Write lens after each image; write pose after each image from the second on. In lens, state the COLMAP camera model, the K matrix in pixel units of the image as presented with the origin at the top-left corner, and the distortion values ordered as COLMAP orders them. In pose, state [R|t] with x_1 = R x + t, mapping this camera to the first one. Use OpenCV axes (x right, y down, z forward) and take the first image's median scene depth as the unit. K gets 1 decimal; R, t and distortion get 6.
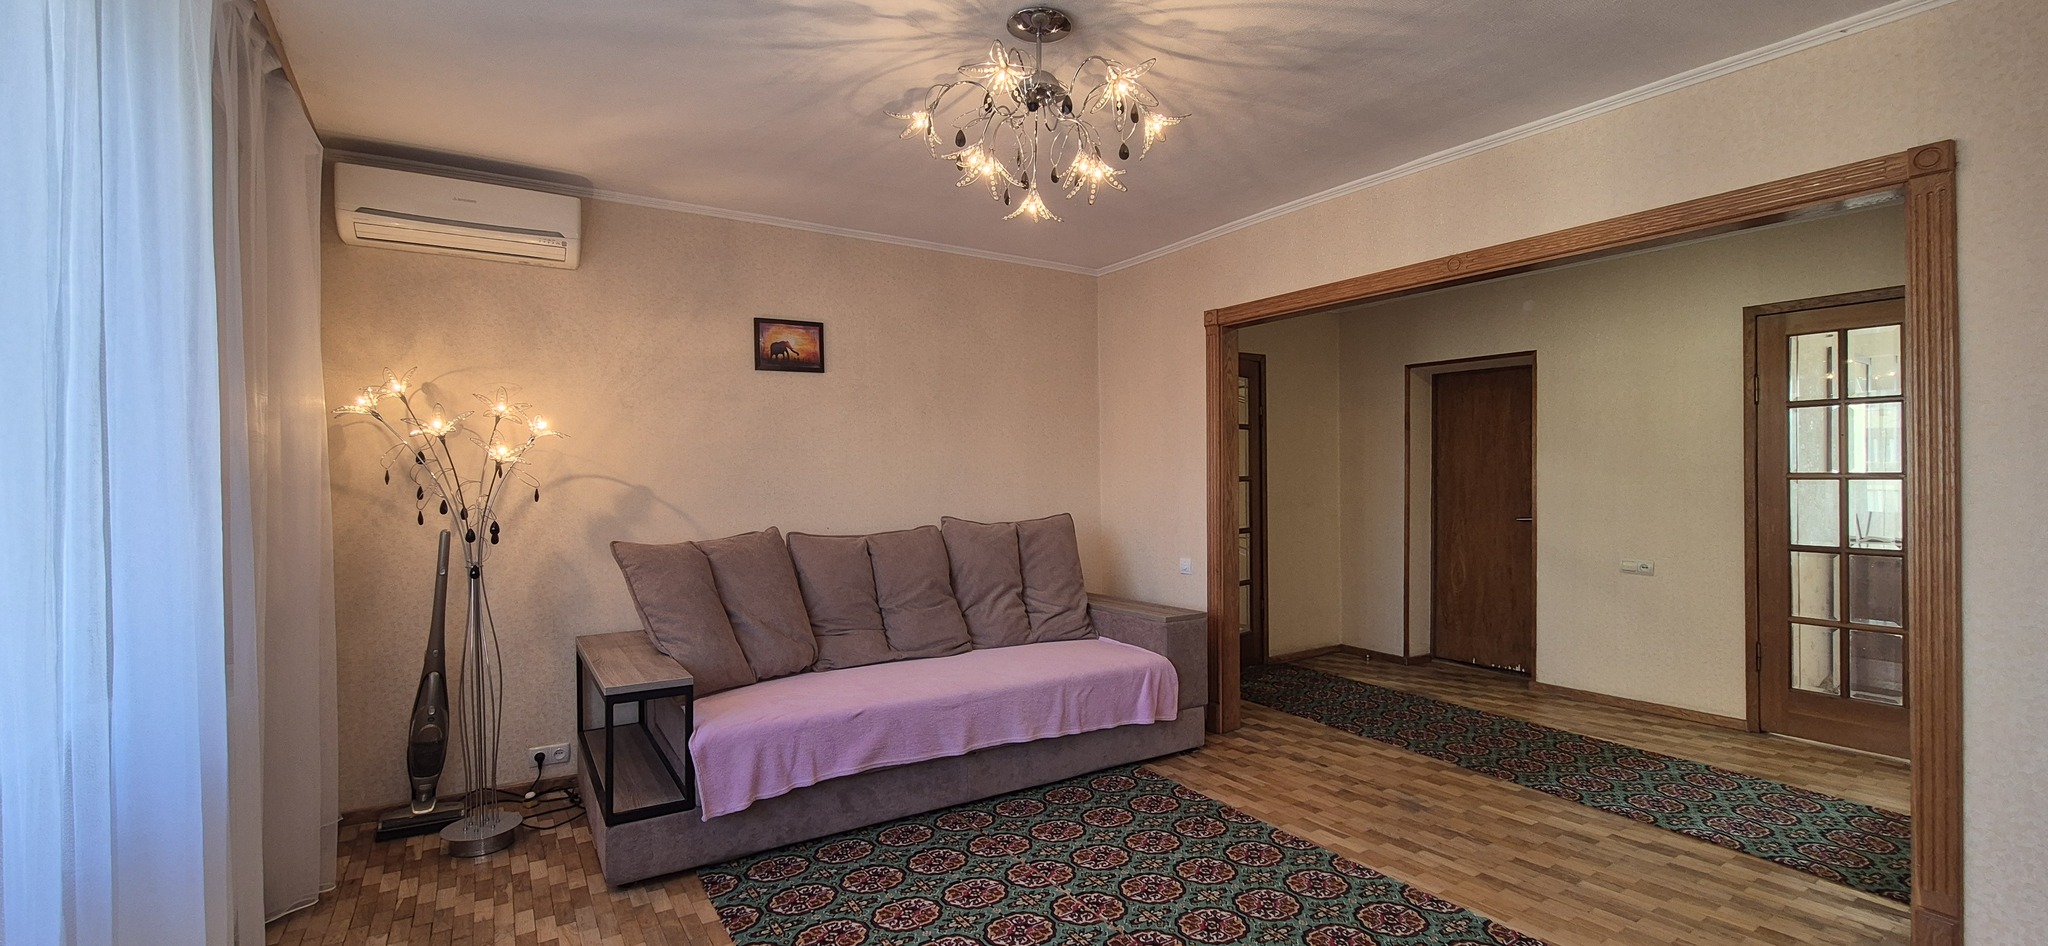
lens RADIAL K [[840.9, 0, 1014.7], [0, 840.9, 486.6], [0, 0, 1]] dist [-0.000387, 0.001163]
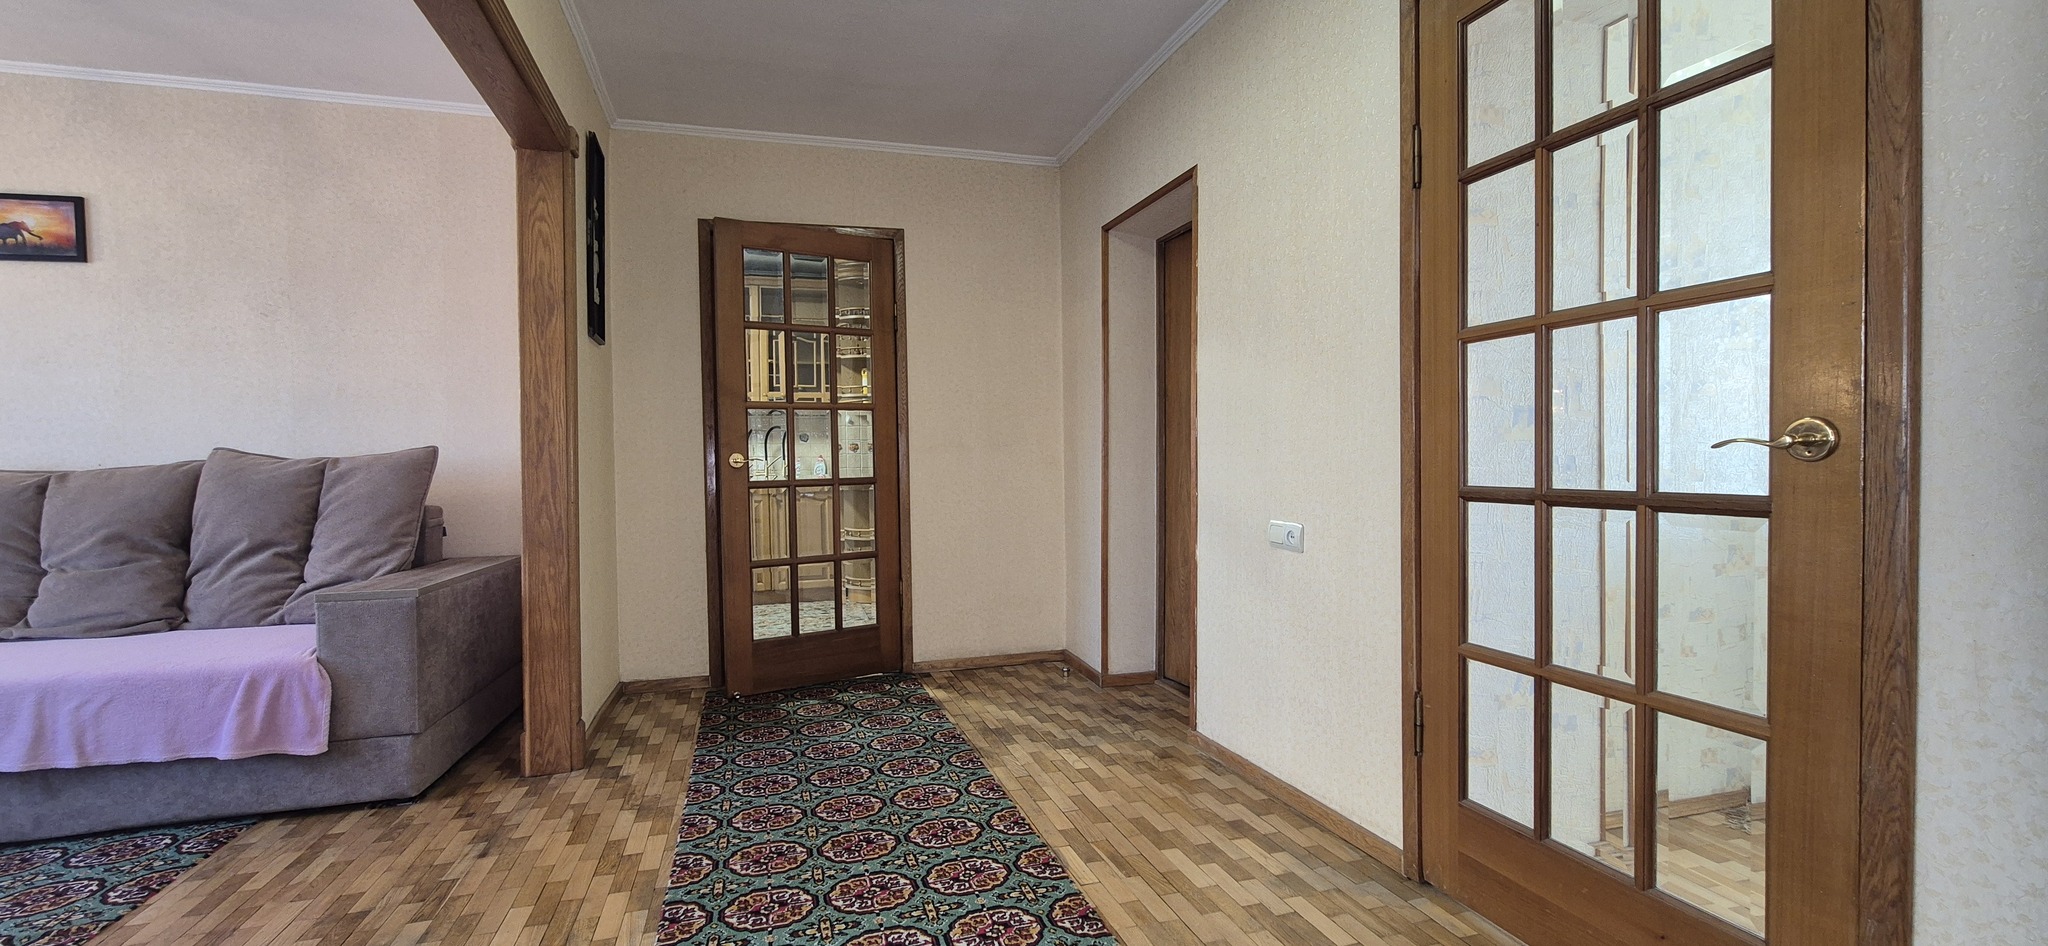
lens RADIAL K [[840.9, 0, 1015.5], [0, 840.9, 475.5], [0, 0, 1]] dist [-0.000387, 0.001163]
pose [[0.963067, -0.001353, -0.269257, 0.818596], [0.004410, 0.999933, 0.010749, 0.056730], [0.269224, -0.011539, 0.963008, 0.496393]]
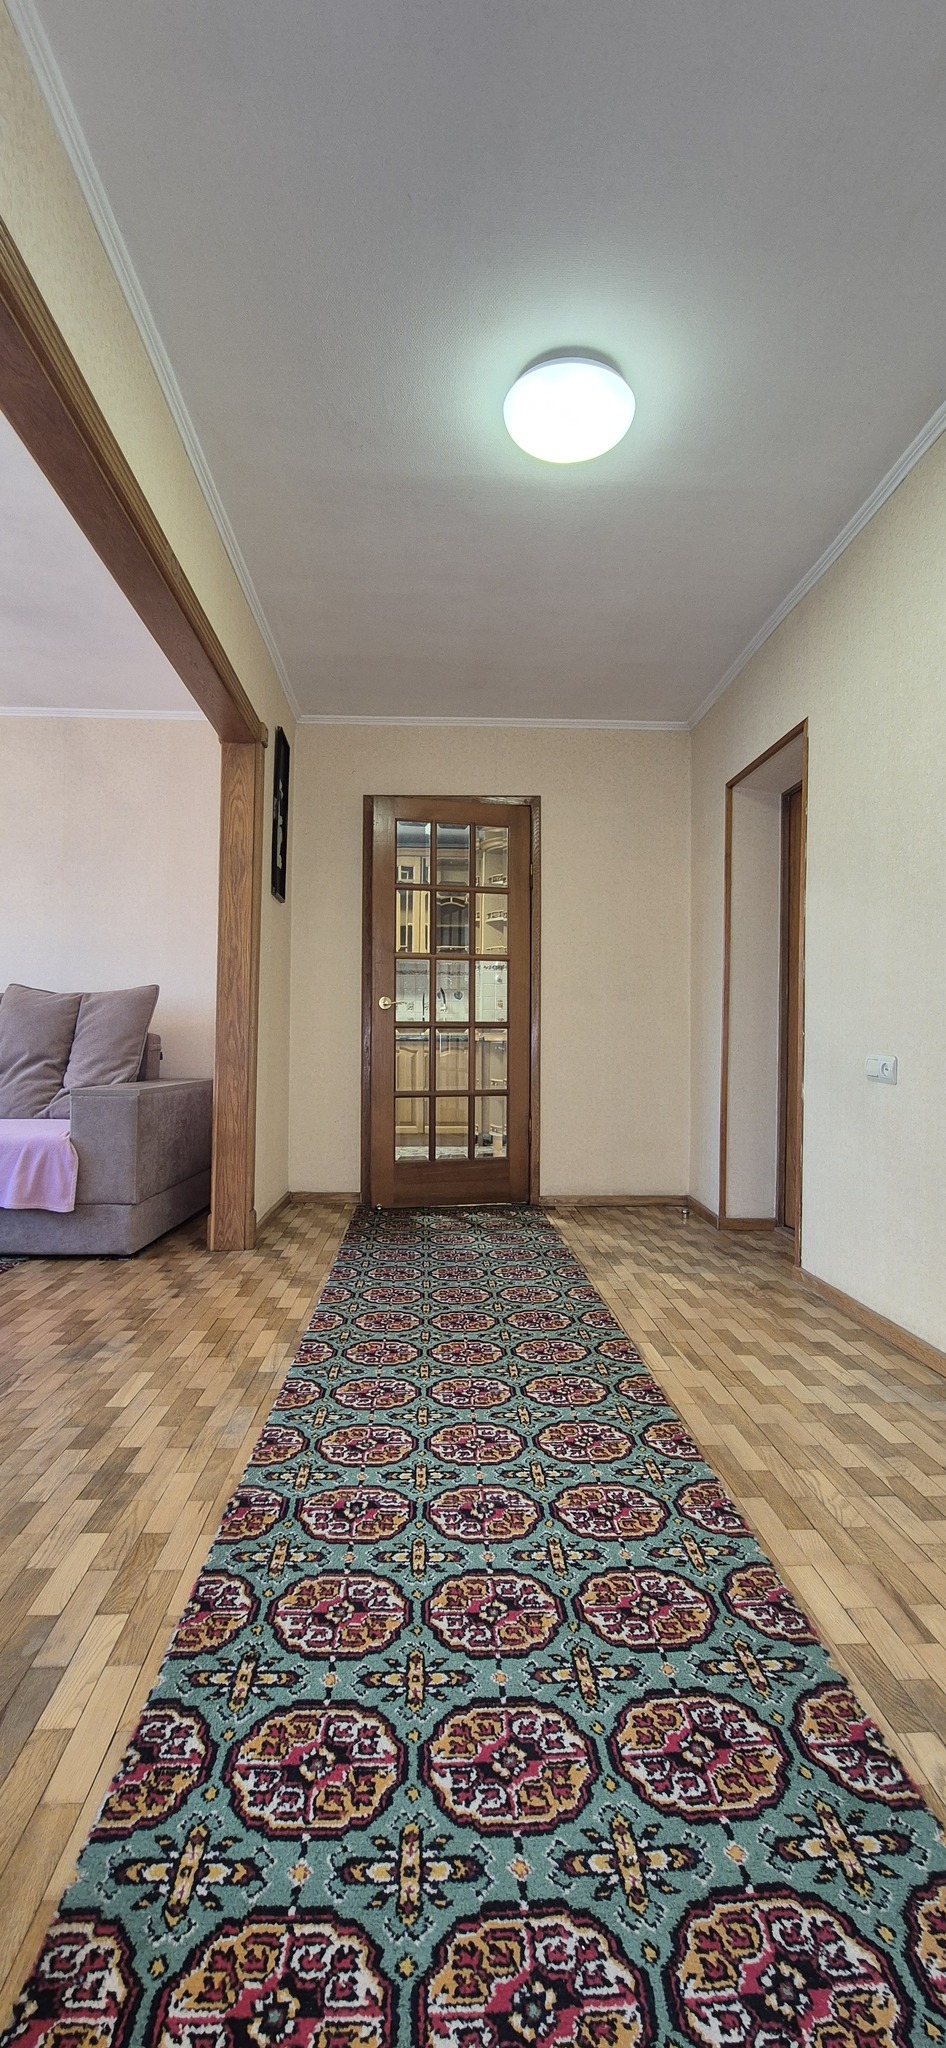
lens RADIAL K [[840.9, 0, 470.0], [0, 840.9, 1020.3], [0, 0, 1]] dist [-0.000387, 0.001163]
pose [[0.865438, 0.005915, -0.500980, 0.891296], [-0.020234, 0.999527, -0.023151, 0.092228], [0.500607, 0.030173, 0.865149, 0.444065]]
